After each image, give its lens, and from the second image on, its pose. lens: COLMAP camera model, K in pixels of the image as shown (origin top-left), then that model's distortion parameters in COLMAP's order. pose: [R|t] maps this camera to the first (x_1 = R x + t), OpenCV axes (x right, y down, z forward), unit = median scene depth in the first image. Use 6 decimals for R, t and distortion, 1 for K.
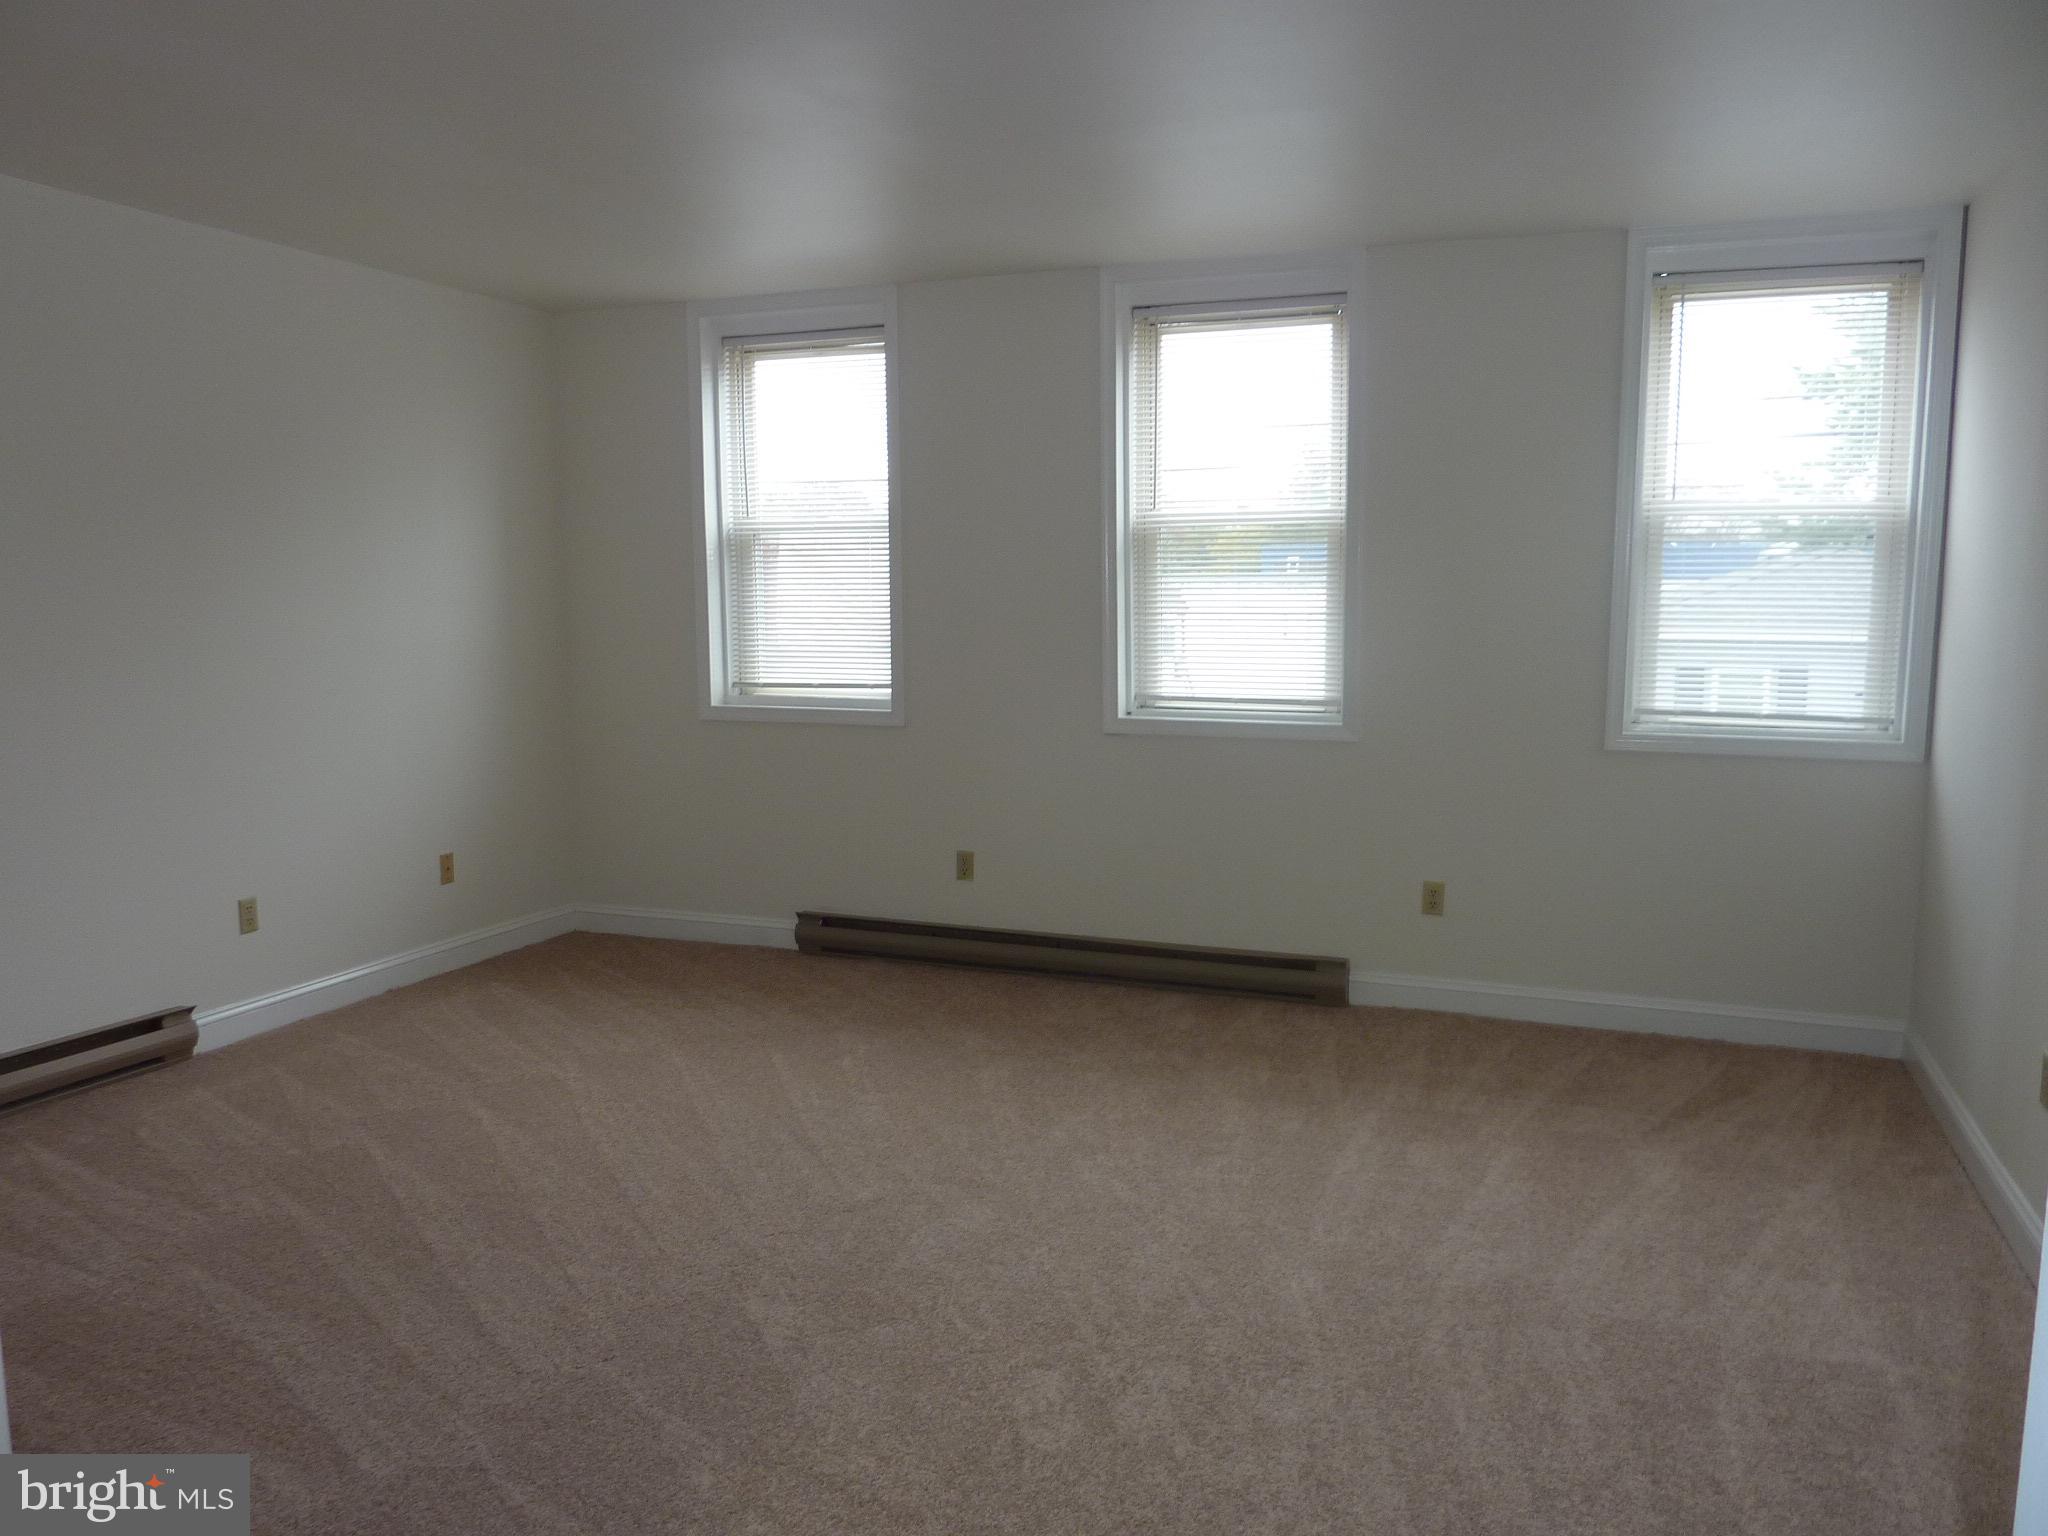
lens RADIAL K [[1574.3, 0, 1024.2], [0, 1574.3, 775.5], [0, 0, 1]] dist [-0.016583, -0.025967]
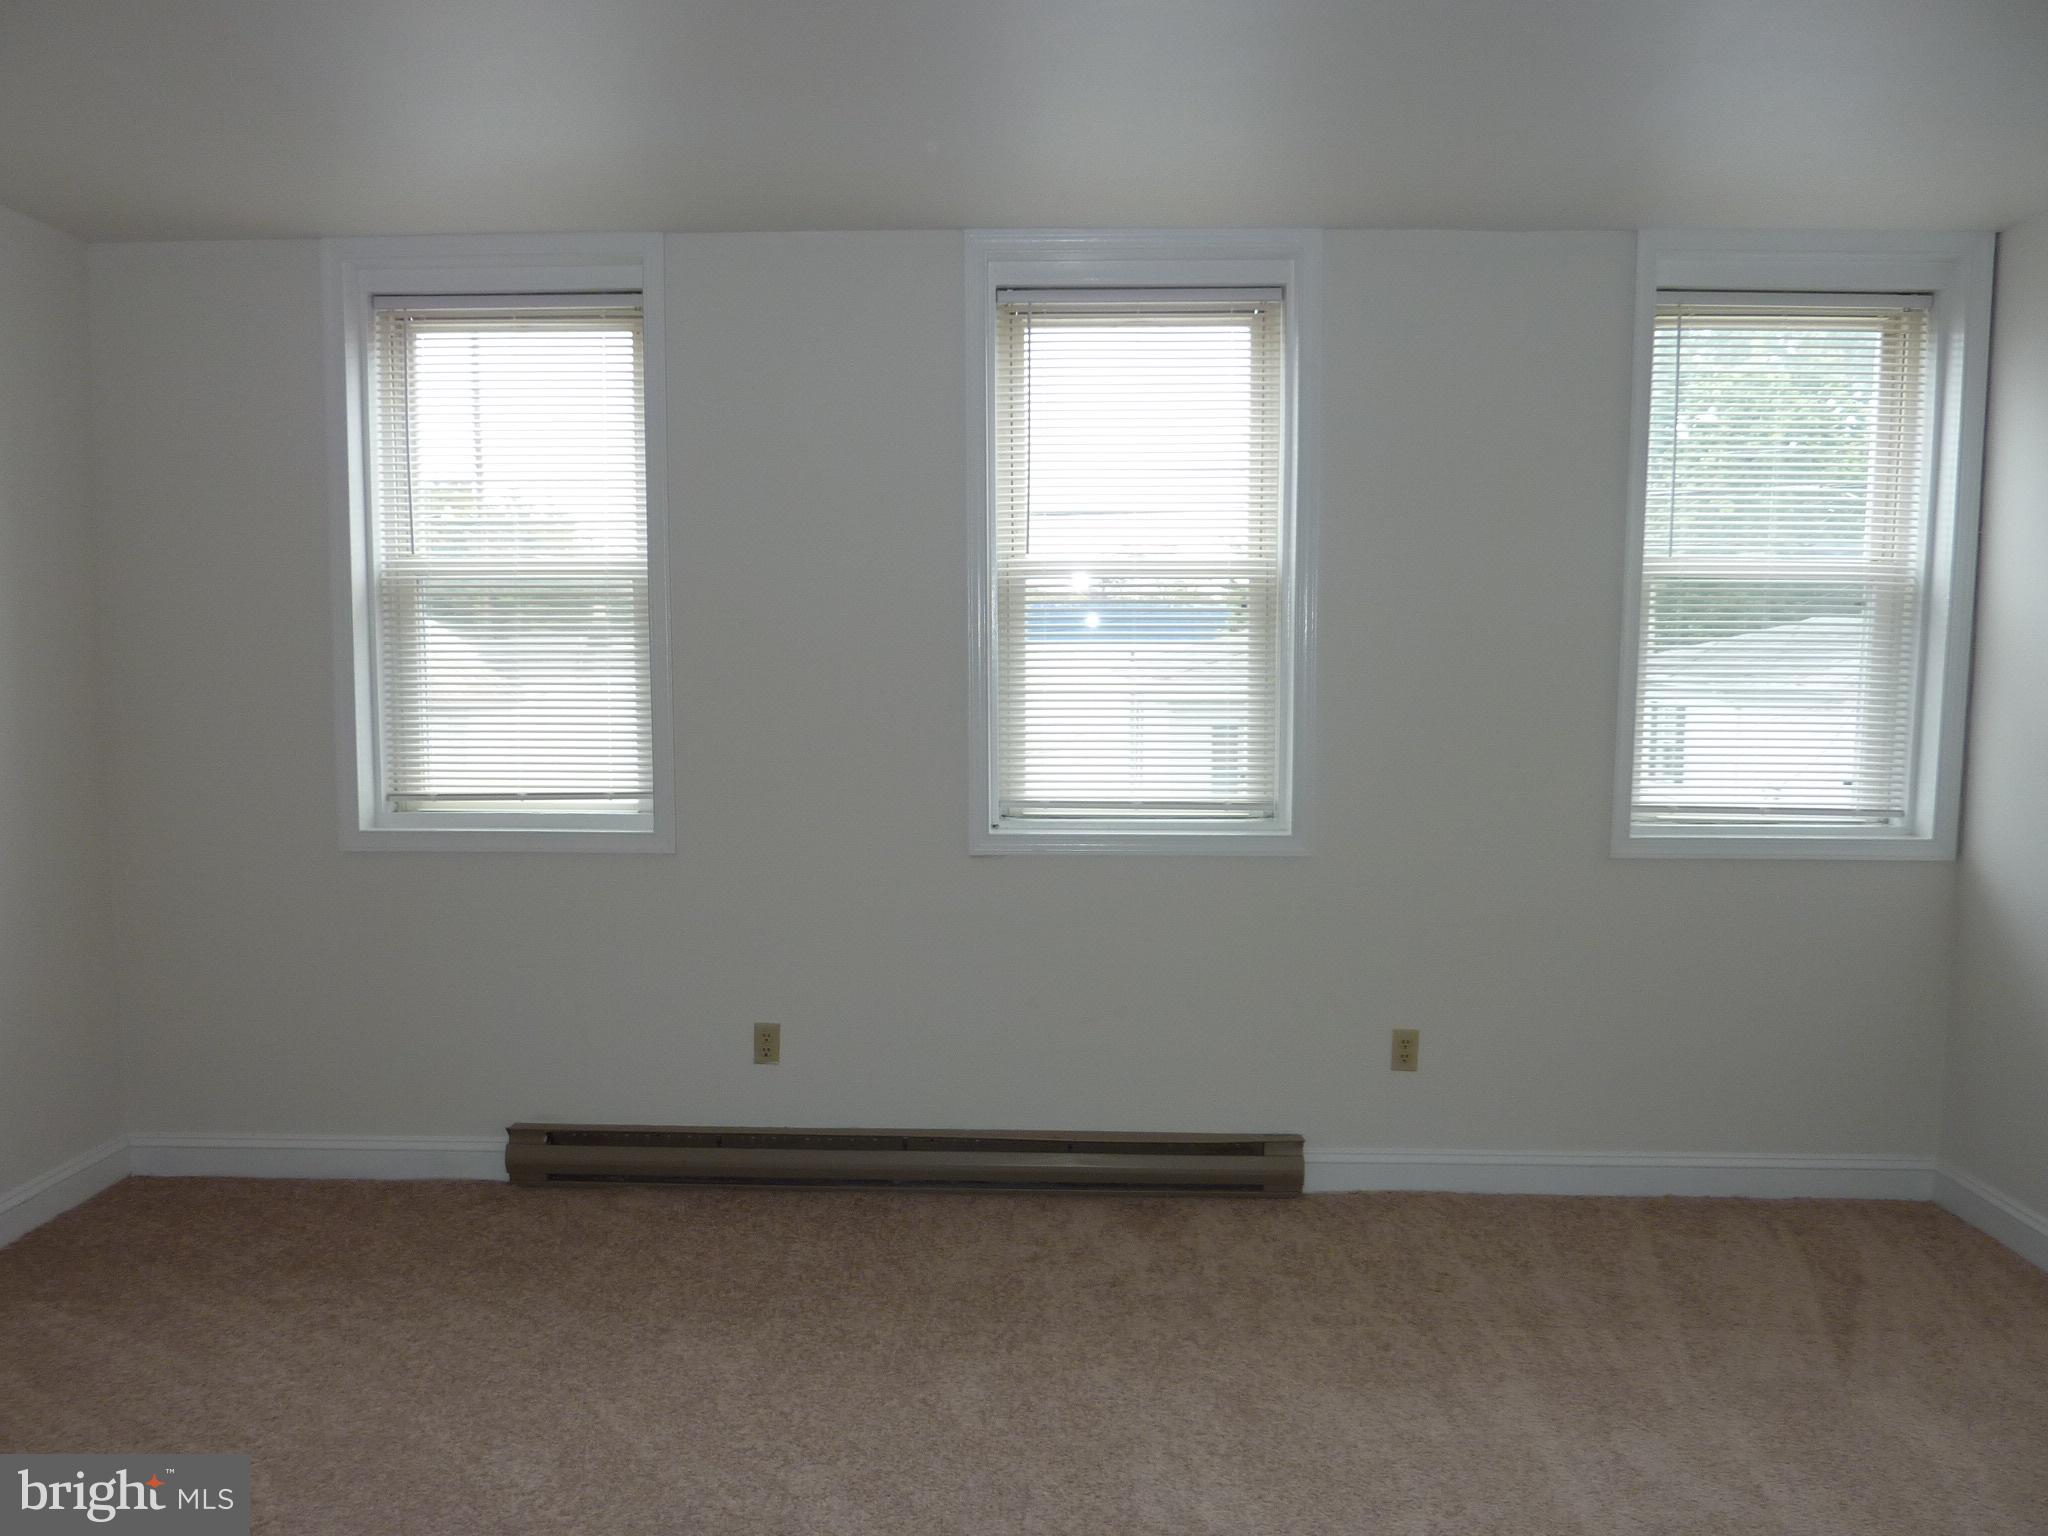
lens RADIAL K [[1574.3, 0, 1026.5], [0, 1574.3, 764.0], [0, 0, 1]] dist [-0.016583, -0.025967]
pose [[0.939671, -0.022217, 0.341357, -0.178161], [0.036969, 0.998640, -0.036771, -0.041849], [-0.340076, 0.047172, 0.939214, 0.297179]]
